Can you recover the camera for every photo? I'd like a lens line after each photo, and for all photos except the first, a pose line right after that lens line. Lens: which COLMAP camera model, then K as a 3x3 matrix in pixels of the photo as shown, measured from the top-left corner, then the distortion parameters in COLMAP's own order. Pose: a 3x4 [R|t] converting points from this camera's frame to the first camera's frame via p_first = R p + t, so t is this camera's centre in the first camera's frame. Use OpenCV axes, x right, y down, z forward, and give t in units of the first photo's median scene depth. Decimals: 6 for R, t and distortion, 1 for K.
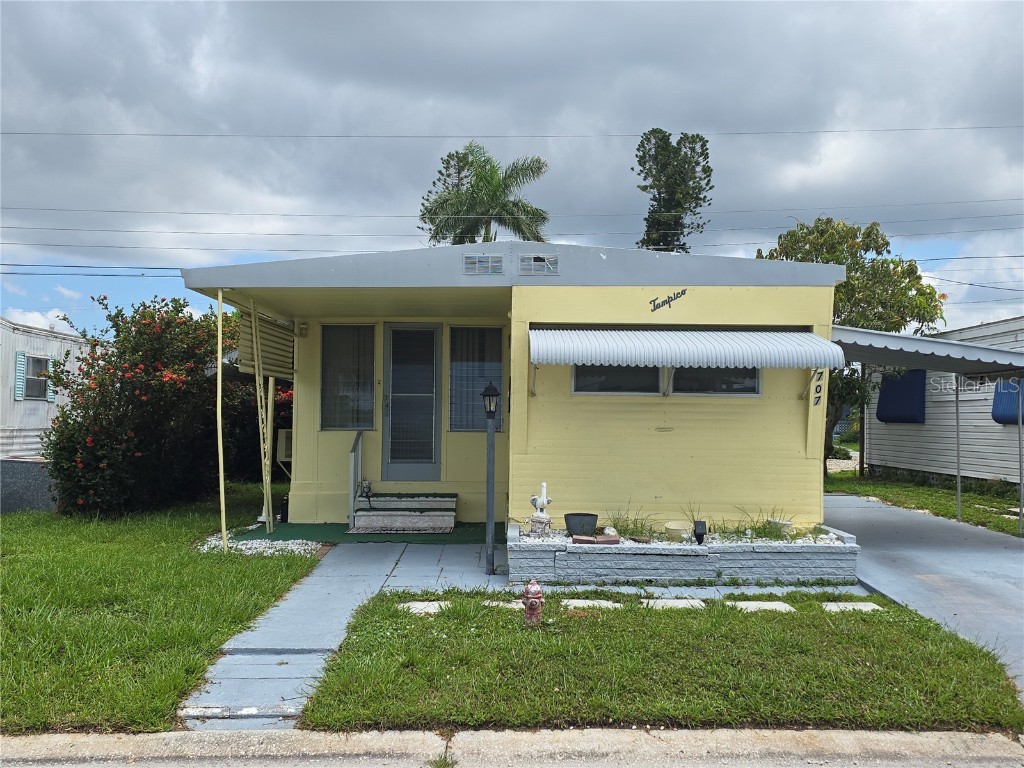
lens RADIAL K [[1023.9, 0, 526.6], [0, 1023.9, 382.7], [0, 0, 1]] dist [0.134557, -0.211828]
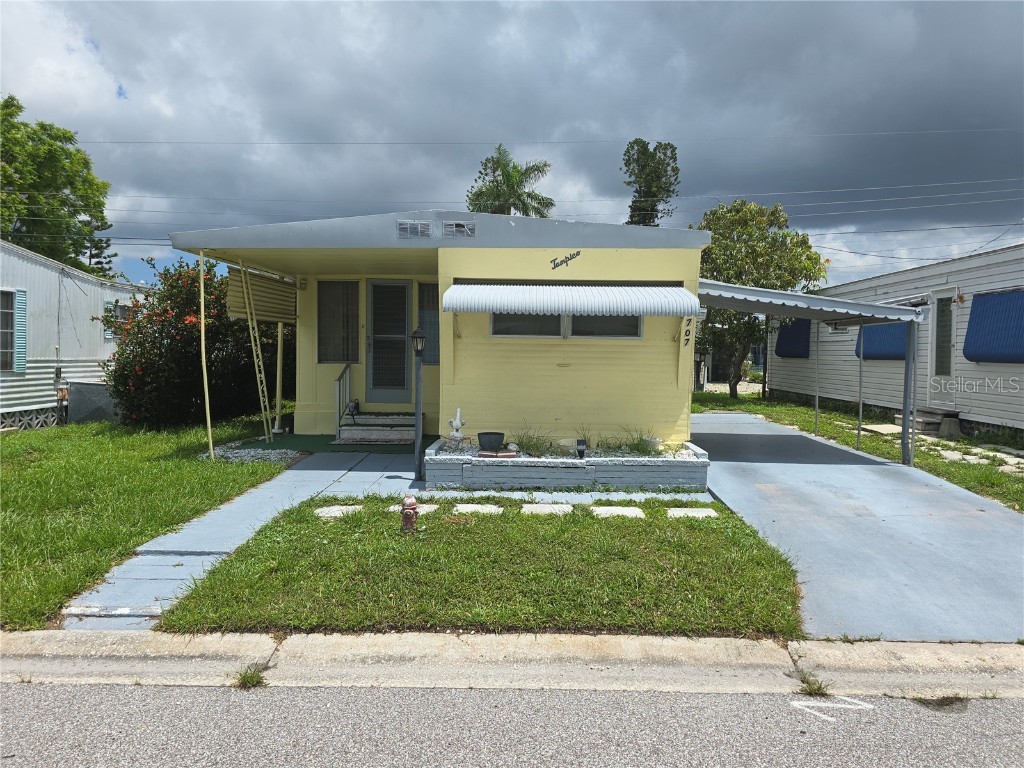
lens RADIAL K [[724.7, 0, 528.9], [0, 724.7, 377.6], [0, 0, 1]] dist [0.085653, -0.081443]
pose [[0.999444, 0.005616, -0.032860, 0.119895], [-0.003290, 0.997512, 0.070422, -0.001227], [0.033174, -0.070275, 0.996976, 0.123036]]
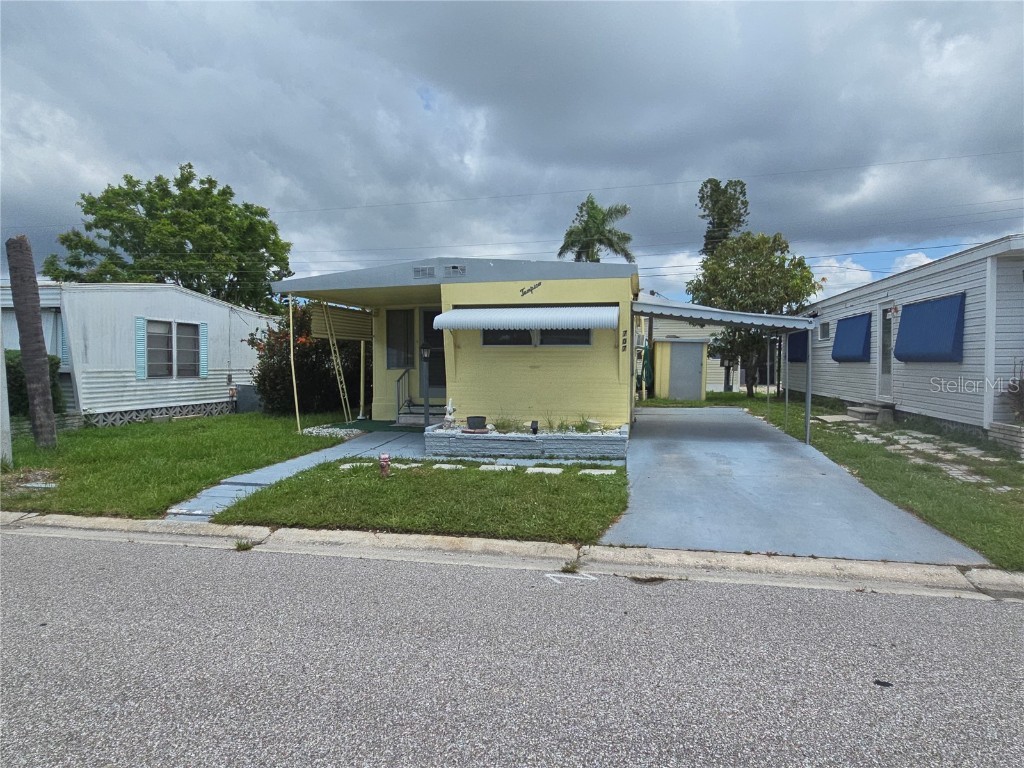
lens RADIAL K [[607.4, 0, 512.0], [0, 607.4, 384.0], [0, 0, 1]] dist [0.001104, 0.001316]
pose [[0.973541, -0.000888, -0.228511, 0.323133], [0.016741, 0.997583, 0.067443, 0.005779], [0.227899, -0.069483, 0.971202, 0.027452]]
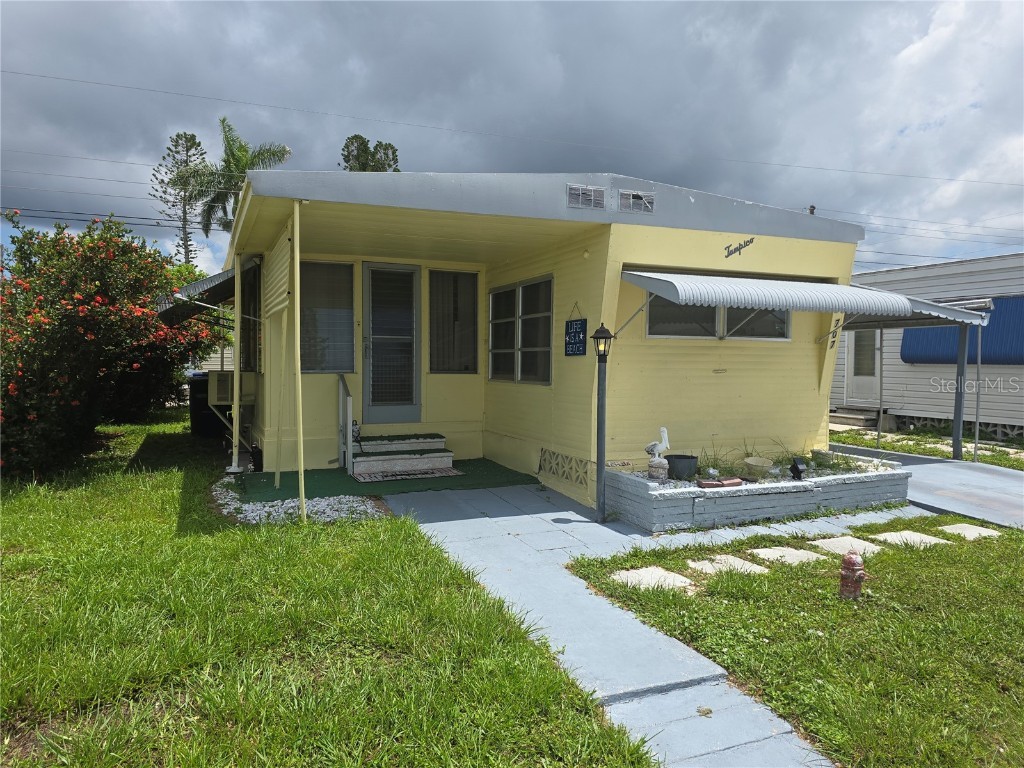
lens RADIAL K [[724.7, 0, 528.9], [0, 724.7, 377.6], [0, 0, 1]] dist [0.085653, -0.081443]
pose [[0.919702, -0.012166, 0.392429, -0.342049], [-0.012484, 0.998108, 0.060200, 0.009309], [-0.392419, -0.060265, 0.917810, 0.383364]]
